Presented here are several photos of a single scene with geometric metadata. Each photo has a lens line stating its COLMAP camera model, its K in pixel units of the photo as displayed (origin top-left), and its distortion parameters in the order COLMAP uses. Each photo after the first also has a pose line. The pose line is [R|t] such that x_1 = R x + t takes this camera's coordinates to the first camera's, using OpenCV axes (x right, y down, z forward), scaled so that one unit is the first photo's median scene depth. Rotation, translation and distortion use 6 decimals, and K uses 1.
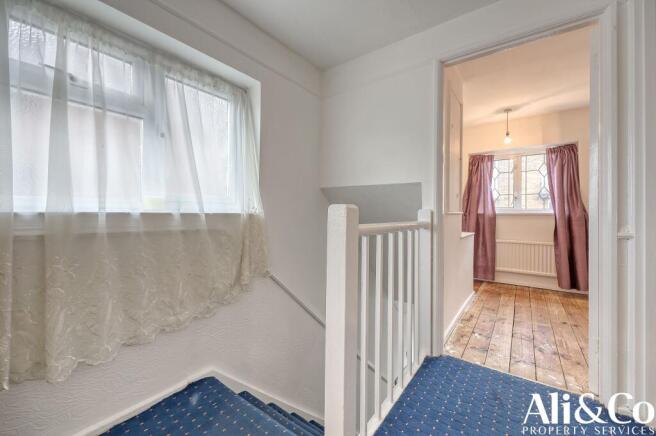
lens RADIAL K [[261.0, 0, 327.5], [0, 261.0, 215.1], [0, 0, 1]] dist [-0.001307, -0.000114]
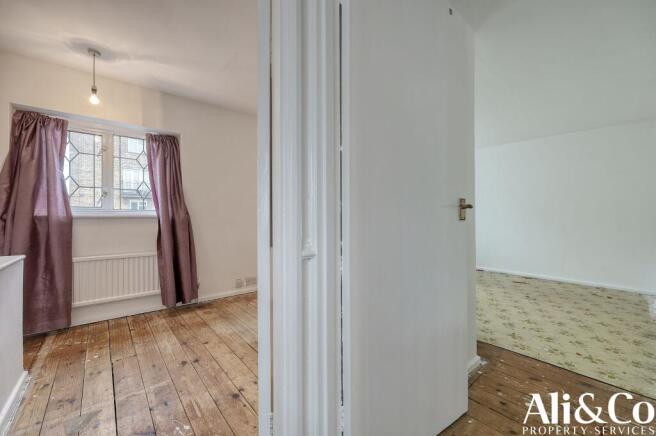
lens RADIAL K [[261.0, 0, 327.0], [0, 261.0, 215.1], [0, 0, 1]] dist [-0.001307, -0.000114]
pose [[0.209218, -0.005400, 0.977854, 0.184864], [0.002844, 0.999984, 0.004914, -0.010572], [-0.977865, 0.001753, 0.209230, 0.308494]]
